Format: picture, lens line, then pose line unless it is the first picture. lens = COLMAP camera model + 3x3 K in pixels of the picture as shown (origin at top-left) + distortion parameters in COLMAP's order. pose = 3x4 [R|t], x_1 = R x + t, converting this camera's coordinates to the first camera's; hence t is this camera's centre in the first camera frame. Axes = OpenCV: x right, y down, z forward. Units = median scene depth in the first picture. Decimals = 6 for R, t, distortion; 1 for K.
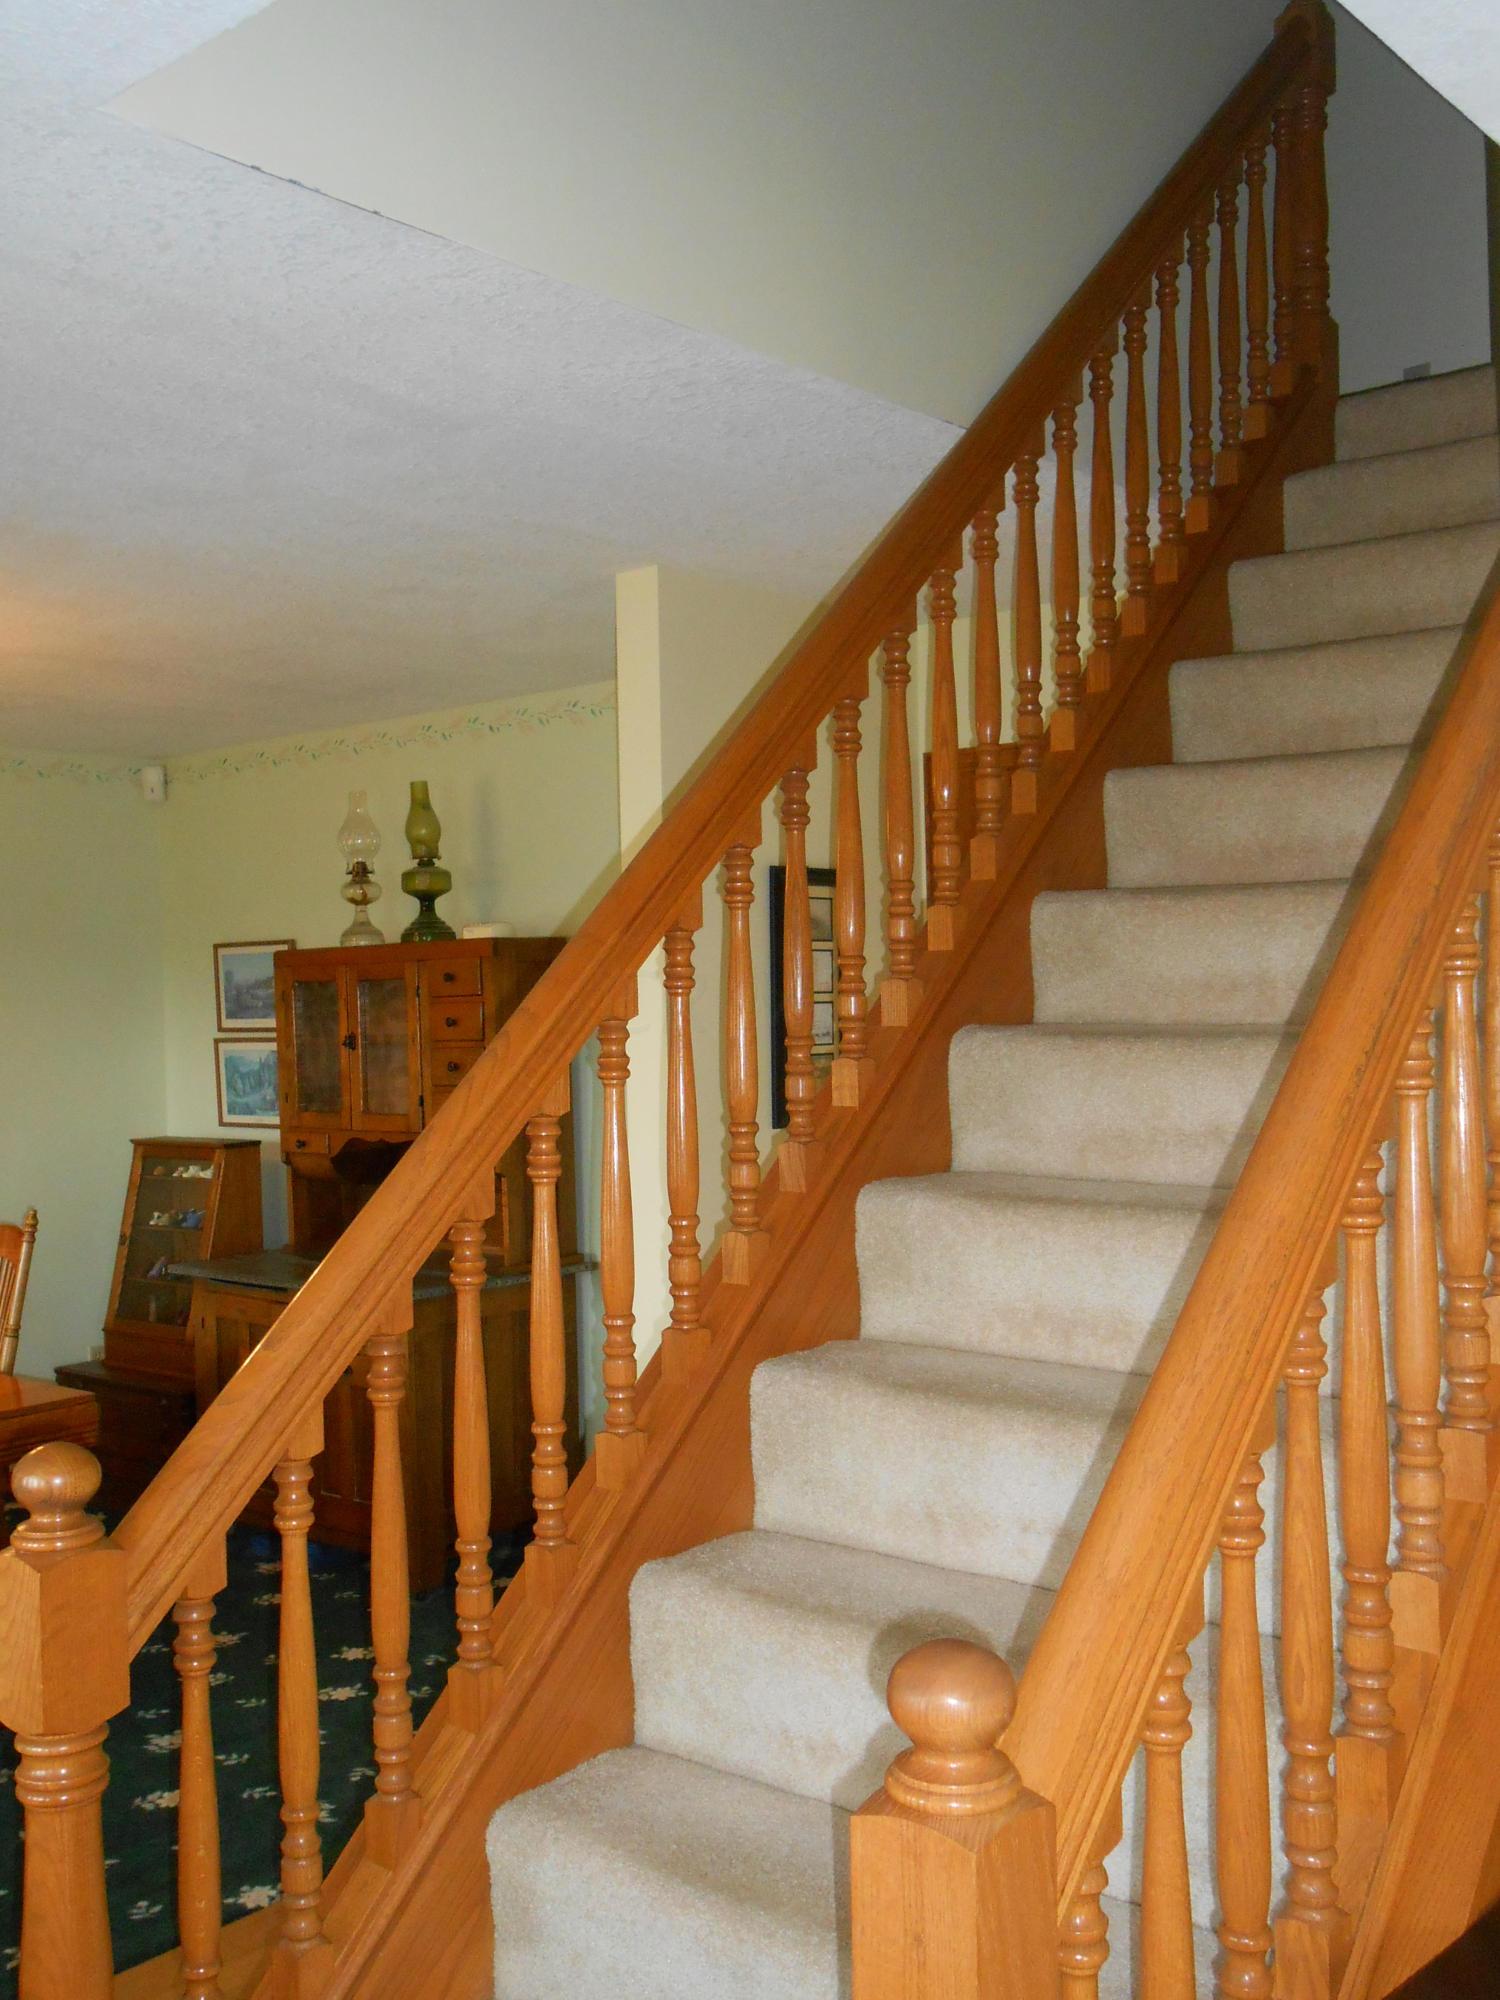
lens RADIAL K [[2007.0, 0, 750.0], [0, 2007.0, 1000.0], [0, 0, 1]] dist [0.002360, 0.013934]
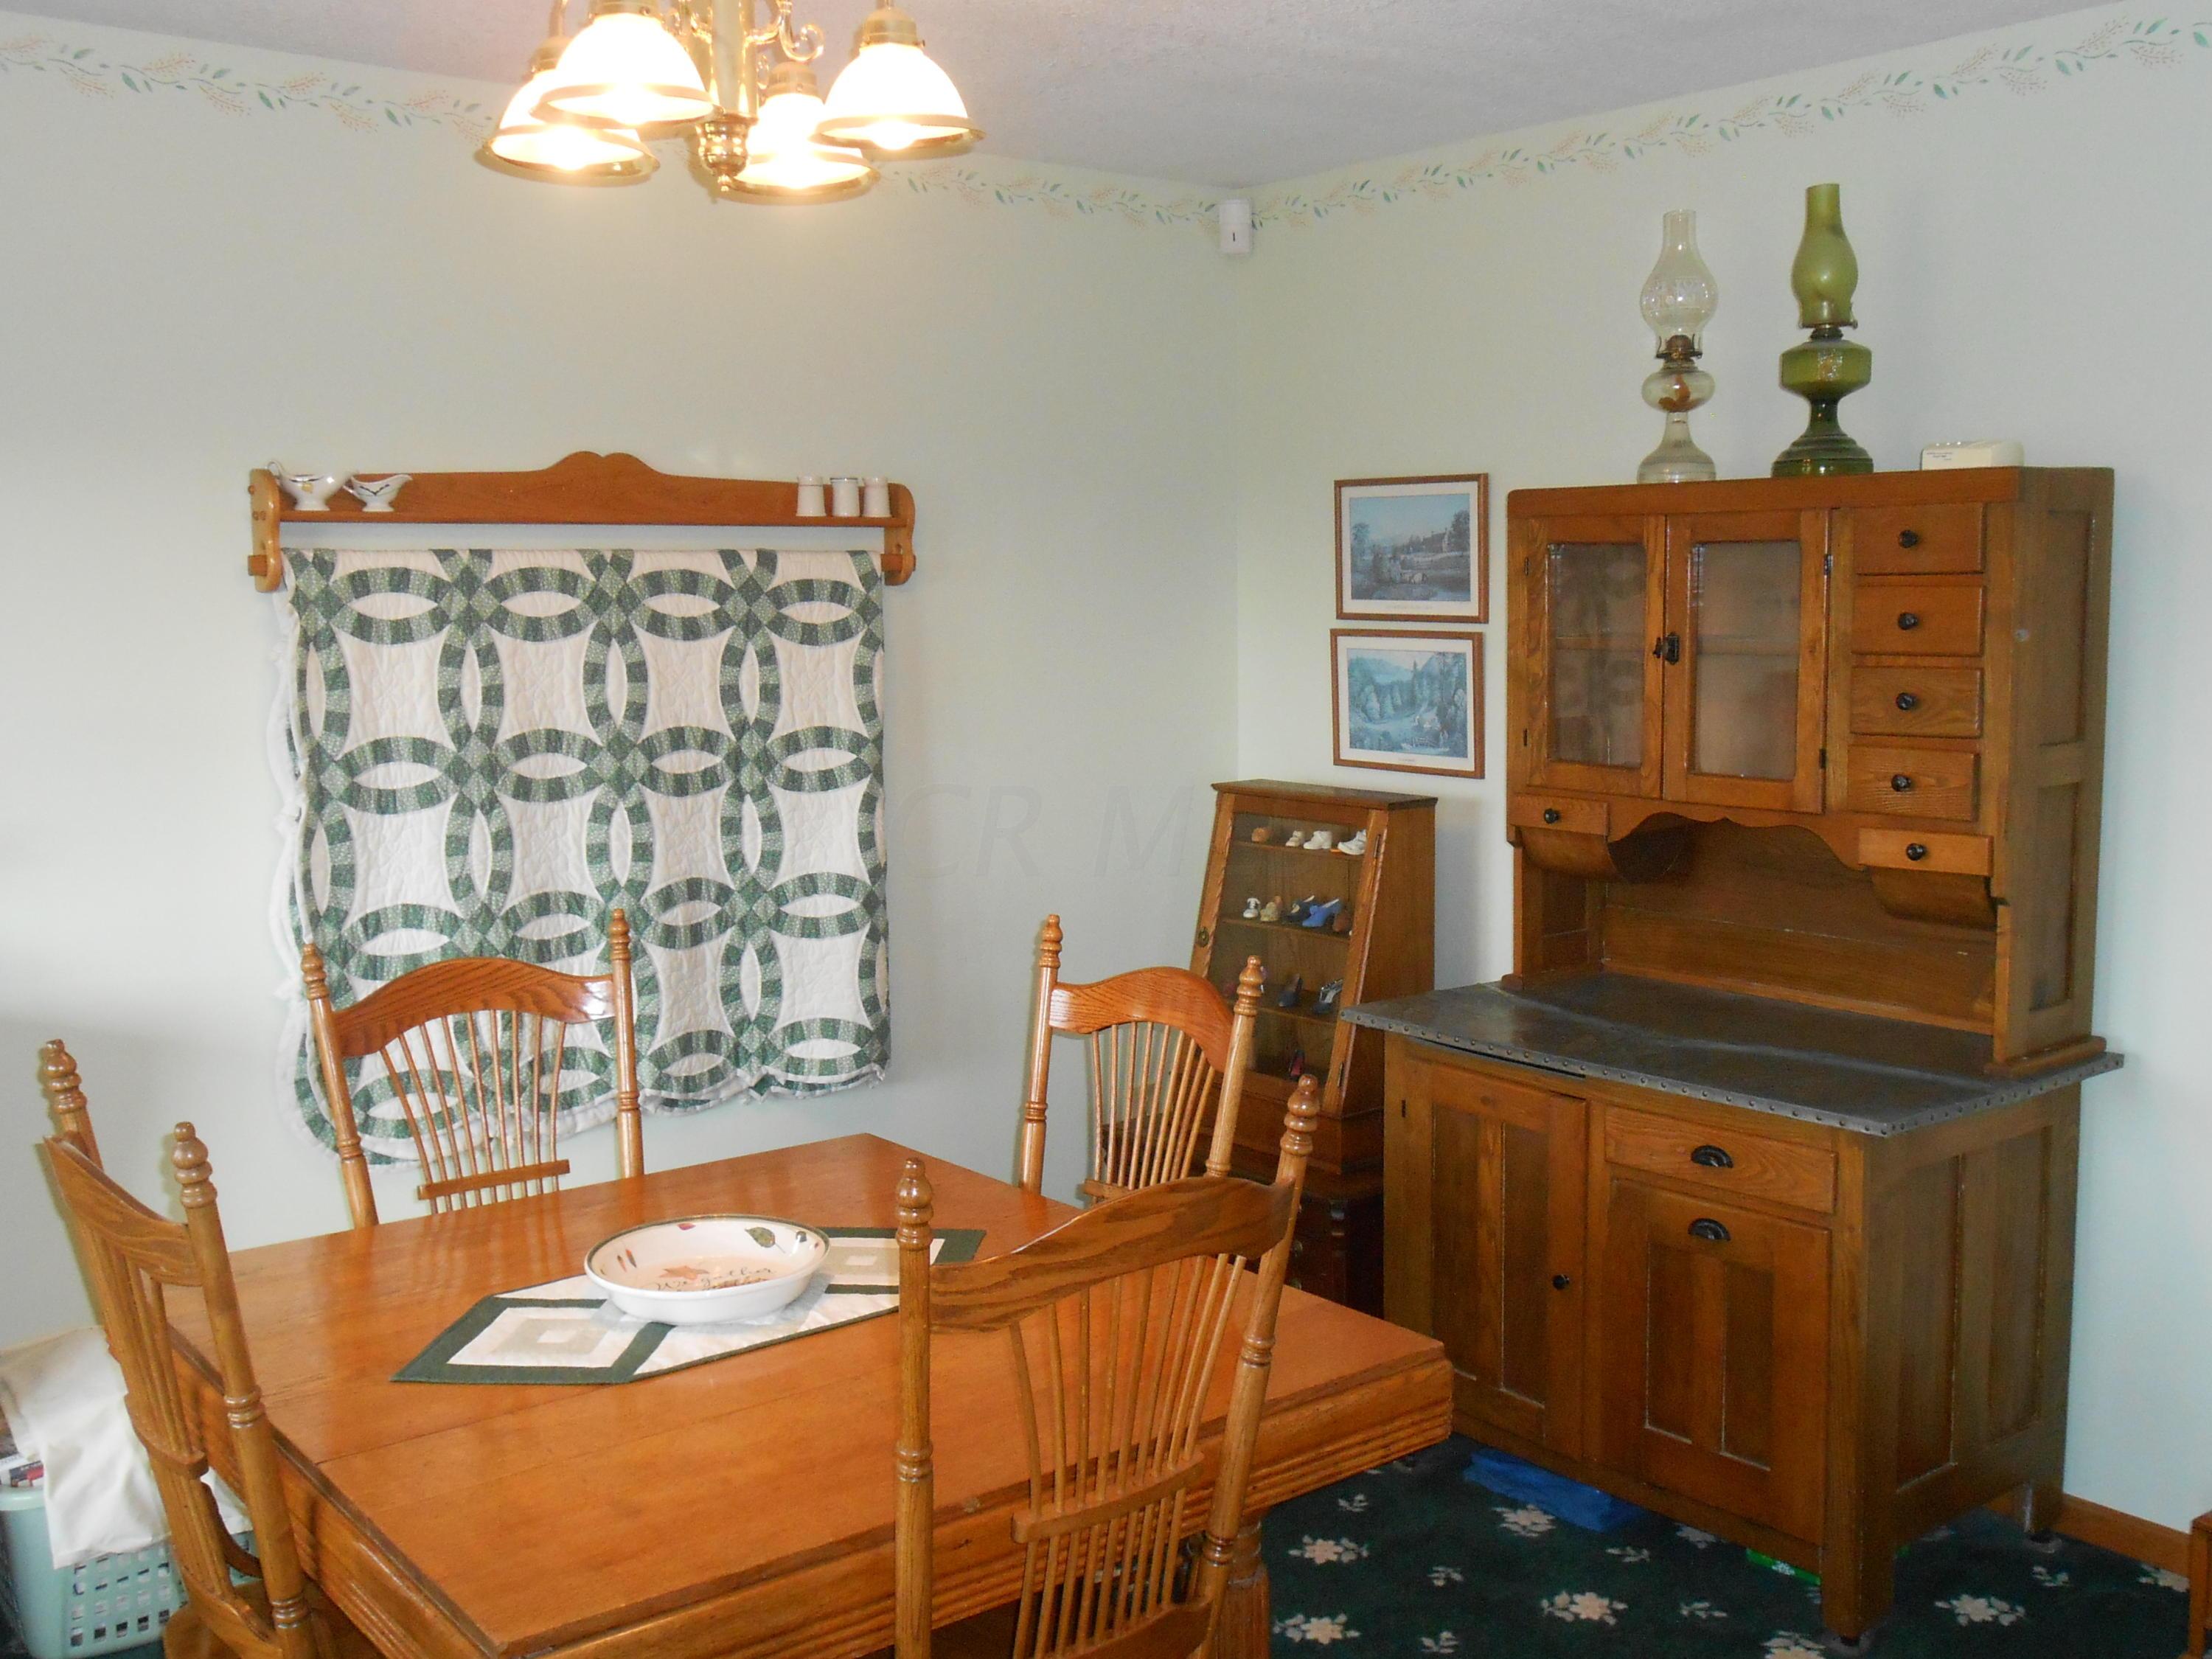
lens RADIAL K [[2215.9, 0, 1145.9], [0, 2215.9, 822.5], [0, 0, 1]] dist [0.057047, 0.003562]
pose [[0.983902, 0.044459, -0.173092, -0.227774], [-0.024618, 0.993045, 0.115131, 0.000347], [0.177007, -0.109016, 0.978153, 0.327899]]
